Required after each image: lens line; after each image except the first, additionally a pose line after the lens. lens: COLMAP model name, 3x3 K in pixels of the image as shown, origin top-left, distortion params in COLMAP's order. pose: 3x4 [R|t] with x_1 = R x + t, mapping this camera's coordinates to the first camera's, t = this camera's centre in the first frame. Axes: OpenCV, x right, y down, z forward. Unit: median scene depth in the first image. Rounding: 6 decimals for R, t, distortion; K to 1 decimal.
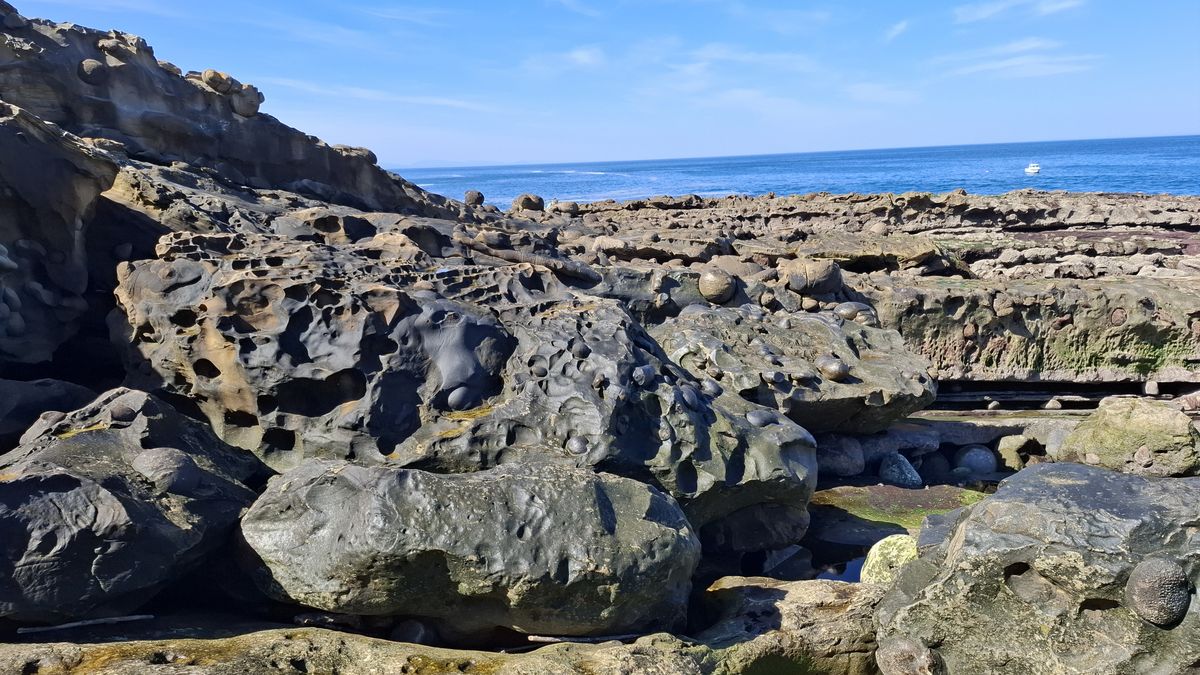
lens RADIAL K [[813.9, 0, 603.7], [0, 813.9, 330.8], [0, 0, 1]] dist [0.053348, -0.064660]
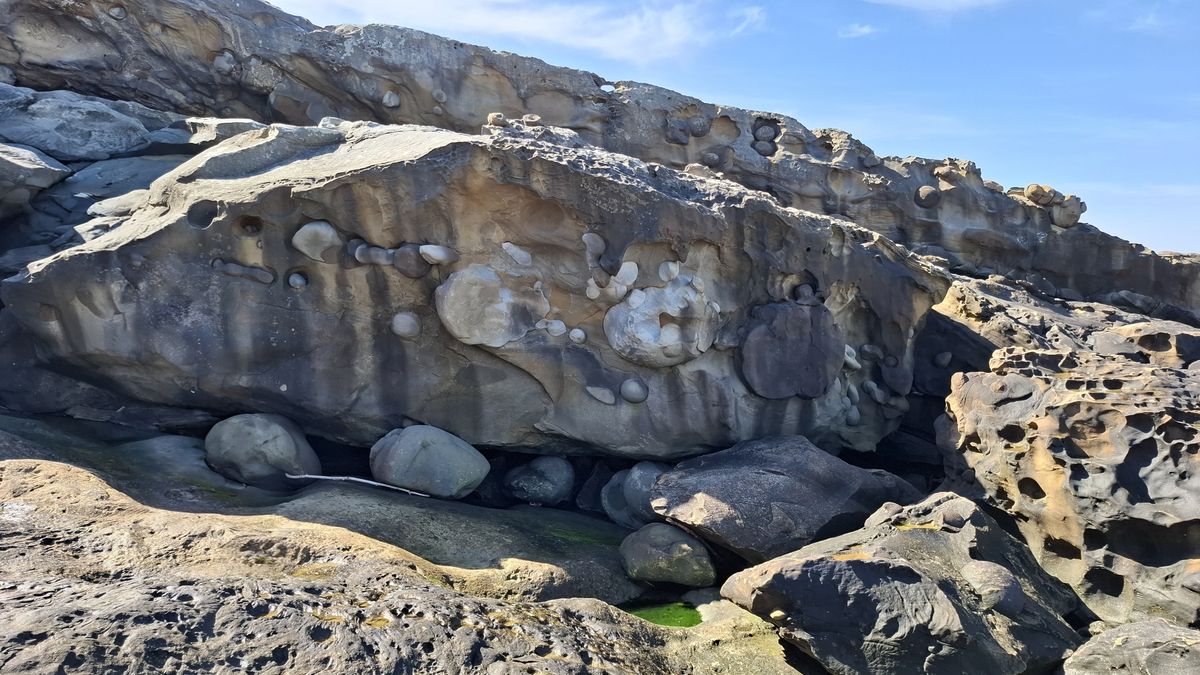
lens RADIAL K [[818.1, 0, 622.4], [0, 818.1, 339.6], [0, 0, 1]] dist [0.053929, -0.070455]
pose [[0.650057, 0.048276, -0.758351, -0.045976], [-0.137105, 0.989052, -0.054564, -0.006279], [0.747415, 0.139444, 0.649559, -0.018683]]
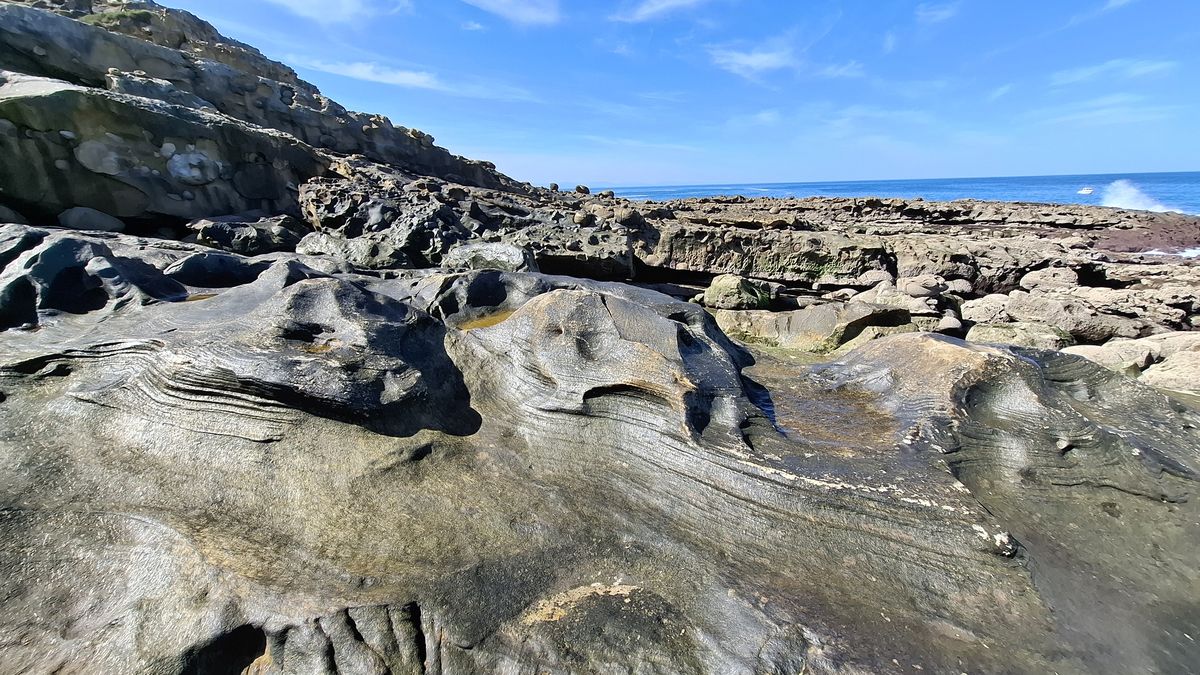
lens RADIAL K [[463.2, 0, 599.3], [0, 463.2, 328.0], [0, 0, 1]] dist [-0.007909, -0.000054]
pose [[0.944659, 0.108629, -0.309545, 0.994770], [-0.076840, 0.990604, 0.113138, 0.155601], [0.318927, -0.083092, 0.944130, -0.385970]]
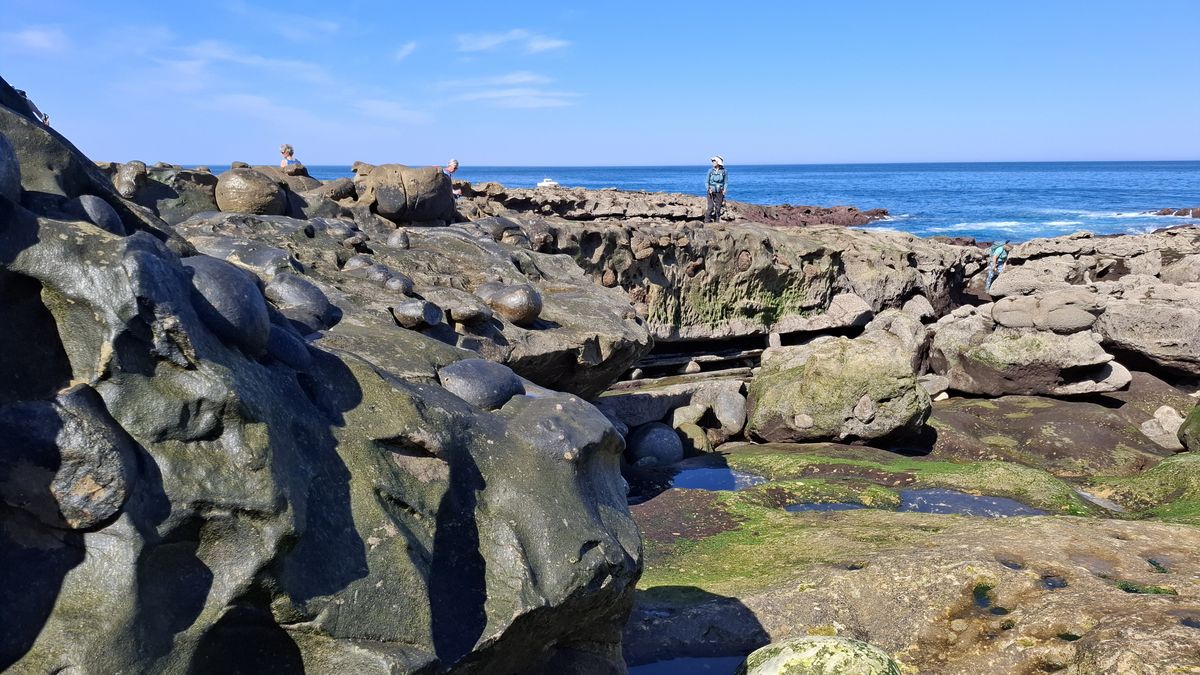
lens RADIAL K [[812.8, 0, 582.9], [0, 812.8, 339.1], [0, 0, 1]] dist [0.138284, -0.186374]
pose [[0.858035, -0.067772, 0.509101, 0.060975], [0.071751, 0.997352, 0.011840, 0.079797], [-0.508555, 0.026369, 0.860626, 0.632726]]
